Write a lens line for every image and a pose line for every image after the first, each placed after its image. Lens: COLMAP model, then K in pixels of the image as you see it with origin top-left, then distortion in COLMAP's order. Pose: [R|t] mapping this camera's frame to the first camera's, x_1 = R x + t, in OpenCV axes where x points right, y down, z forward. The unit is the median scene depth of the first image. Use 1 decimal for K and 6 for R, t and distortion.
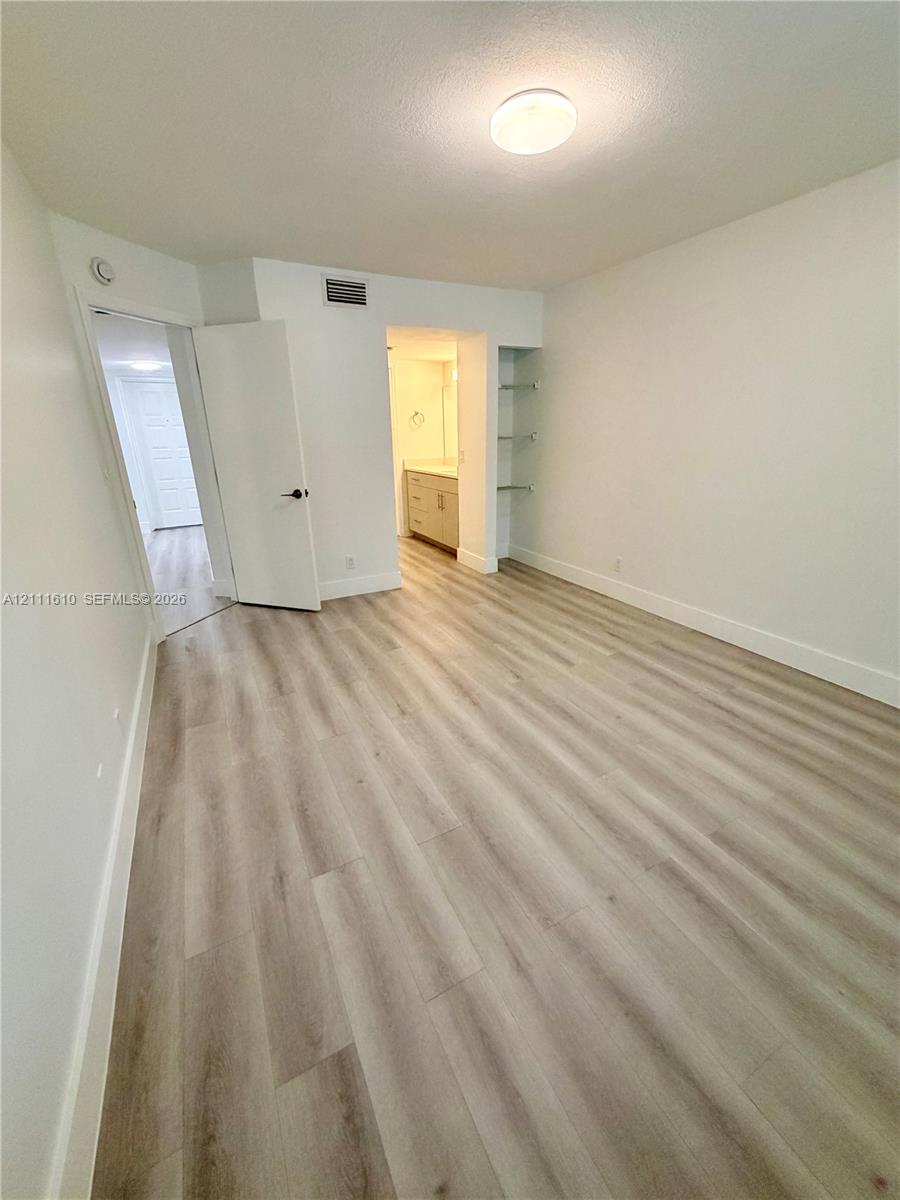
lens RADIAL K [[478.6, 0, 451.7], [0, 478.6, 595.3], [0, 0, 1]] dist [-0.000660, -0.000106]
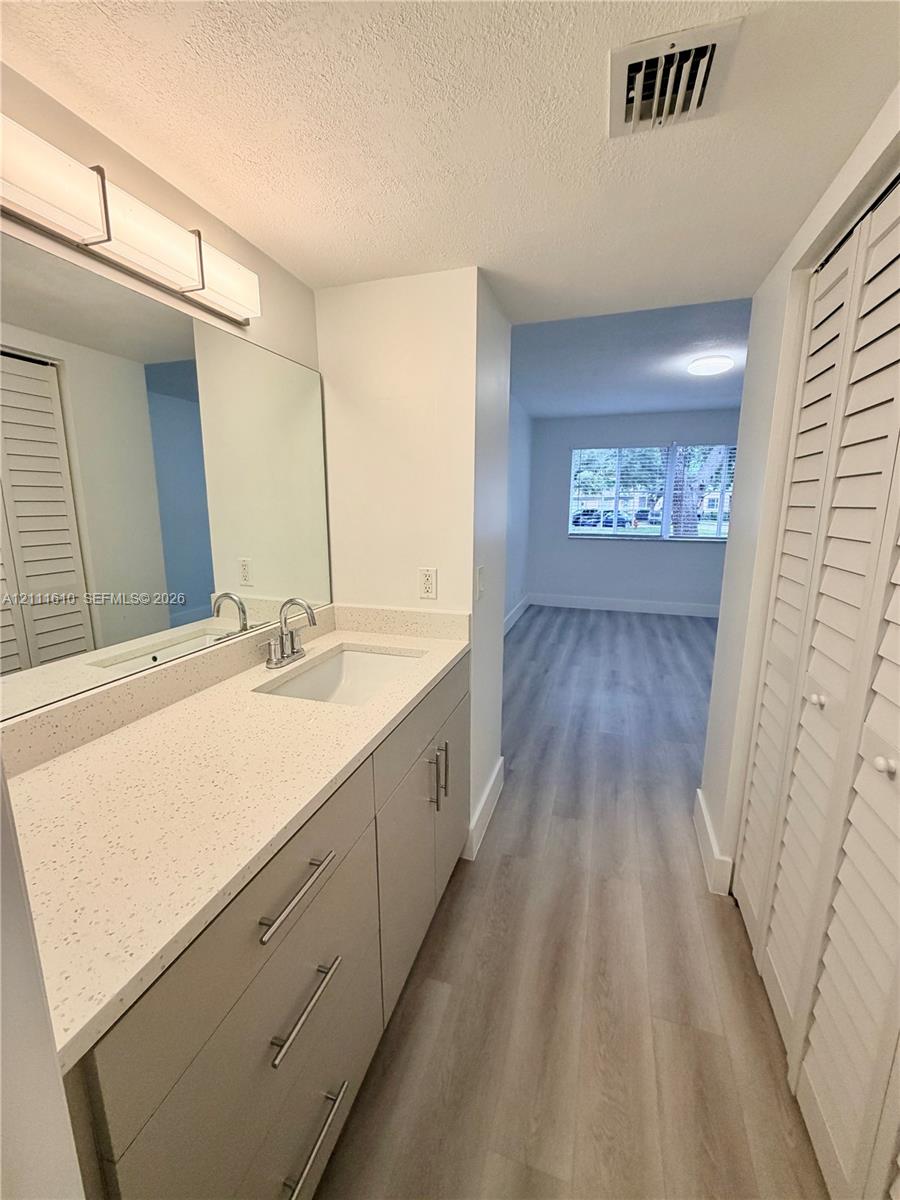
lens RADIAL K [[478.6, 0, 451.7], [0, 478.6, 595.3], [0, 0, 1]] dist [-0.000660, -0.000106]
pose [[-0.696211, -0.120869, 0.707588, -0.392635], [0.250192, 0.883055, 0.397012, -0.745229], [-0.672825, 0.453437, -0.584552, 2.115770]]
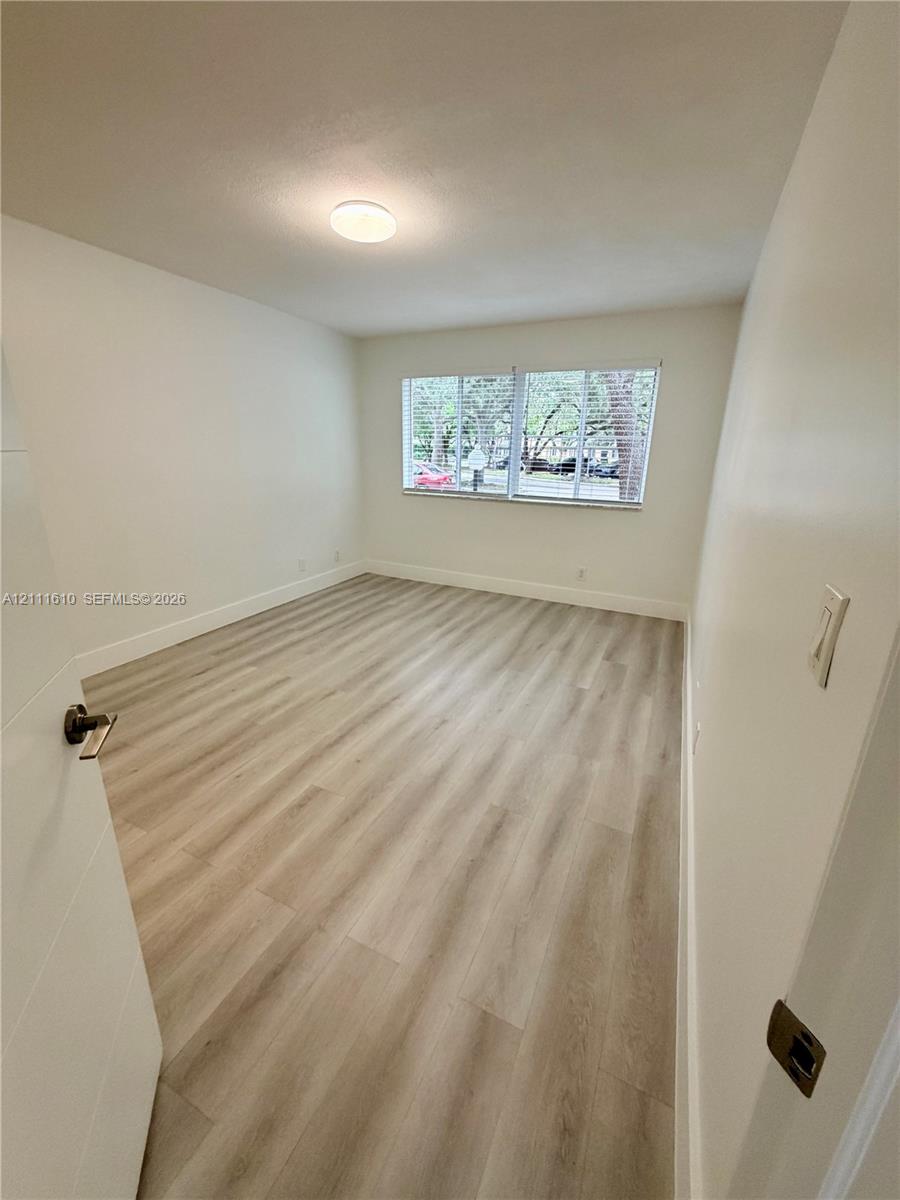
lens RADIAL K [[478.6, 0, 451.7], [0, 478.6, 595.3], [0, 0, 1]] dist [-0.000660, -0.000106]
pose [[-0.600587, -0.229359, 0.765956, -0.742148], [0.258491, 0.850832, 0.457457, -0.404909], [-0.756622, 0.472736, -0.451712, 1.163574]]
